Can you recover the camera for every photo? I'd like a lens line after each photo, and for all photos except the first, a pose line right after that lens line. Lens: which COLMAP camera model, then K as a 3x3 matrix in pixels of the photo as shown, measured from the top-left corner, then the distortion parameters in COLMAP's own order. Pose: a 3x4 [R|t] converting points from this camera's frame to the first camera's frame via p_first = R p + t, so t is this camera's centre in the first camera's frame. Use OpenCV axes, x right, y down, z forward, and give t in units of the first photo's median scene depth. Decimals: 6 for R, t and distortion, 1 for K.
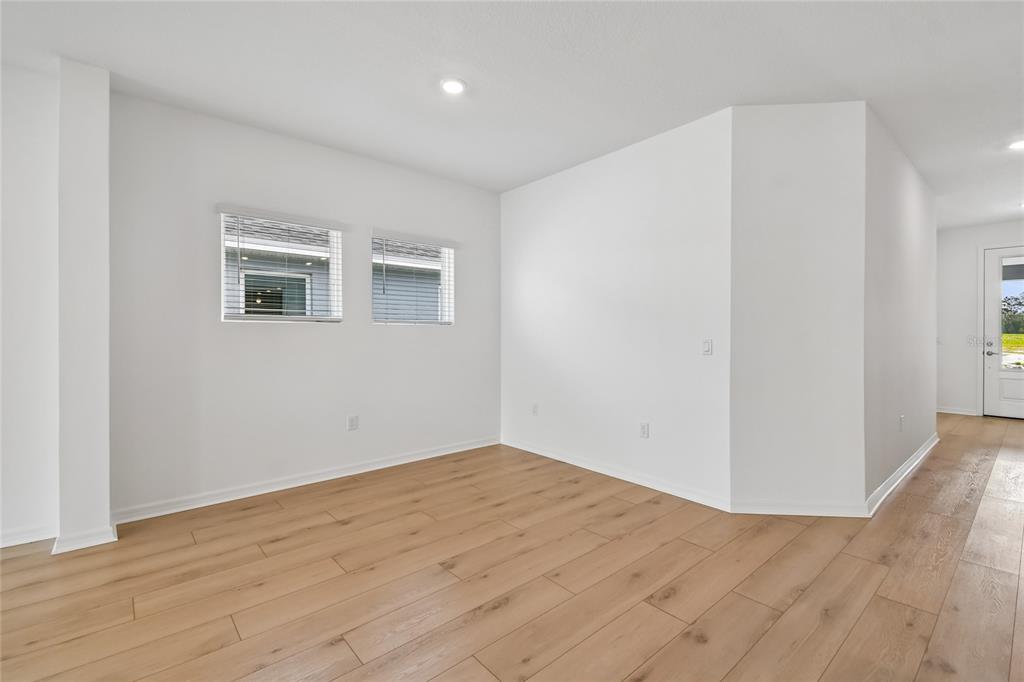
lens RADIAL K [[456.1, 0, 522.2], [0, 456.1, 330.4], [0, 0, 1]] dist [0.024719, -0.007395]
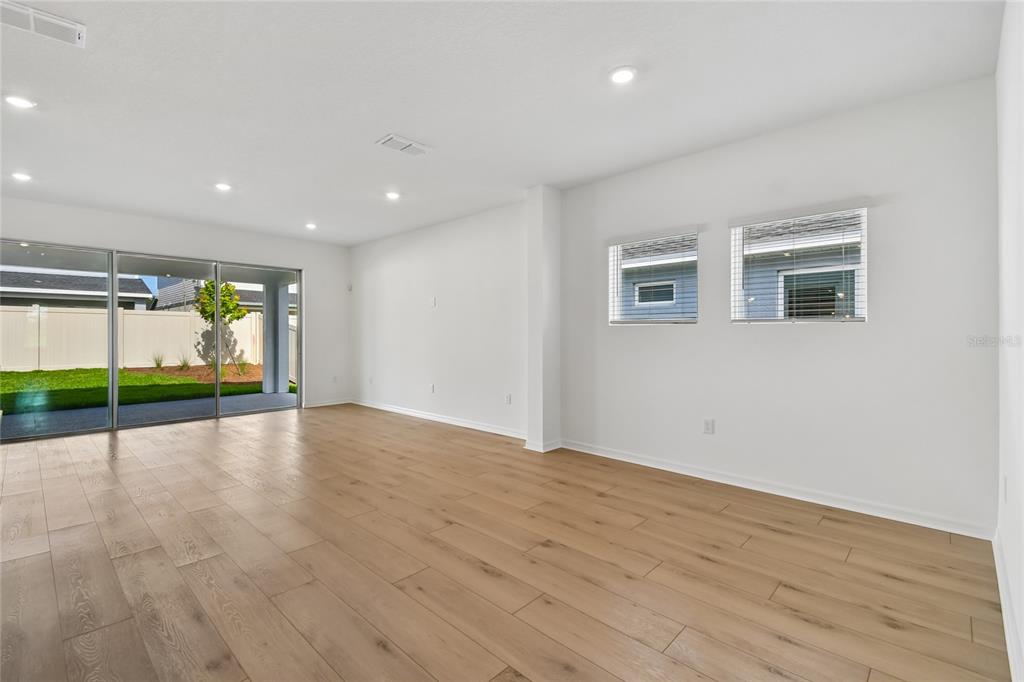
lens RADIAL K [[456.1, 0, 506.0], [0, 456.1, 336.9], [0, 0, 1]] dist [0.024719, -0.007395]
pose [[0.075742, 0.006524, -0.997106, 0.706698], [0.002465, 0.999974, 0.006730, 0.004377], [0.997124, -0.002967, 0.075724, 0.623418]]
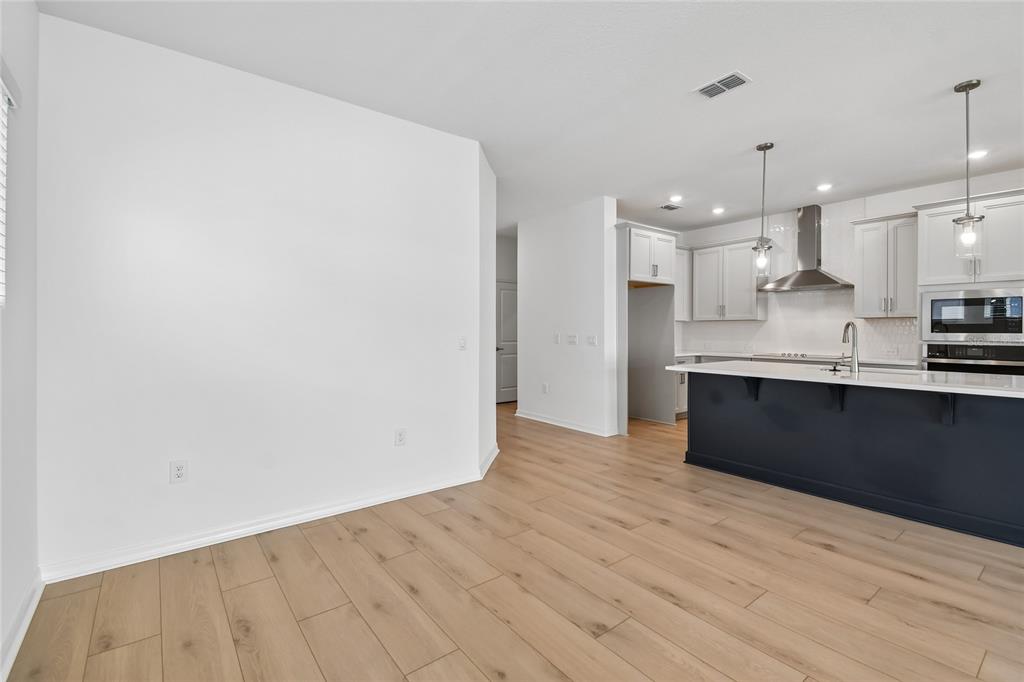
lens RADIAL K [[456.1, 0, 511.9], [0, 456.1, 325.7], [0, 0, 1]] dist [0.024719, -0.007395]
pose [[0.066205, 0.004220, 0.997797, -0.724130], [-0.002083, 0.999989, -0.004091, 0.000819], [-0.997804, -0.001808, 0.066213, 0.834918]]
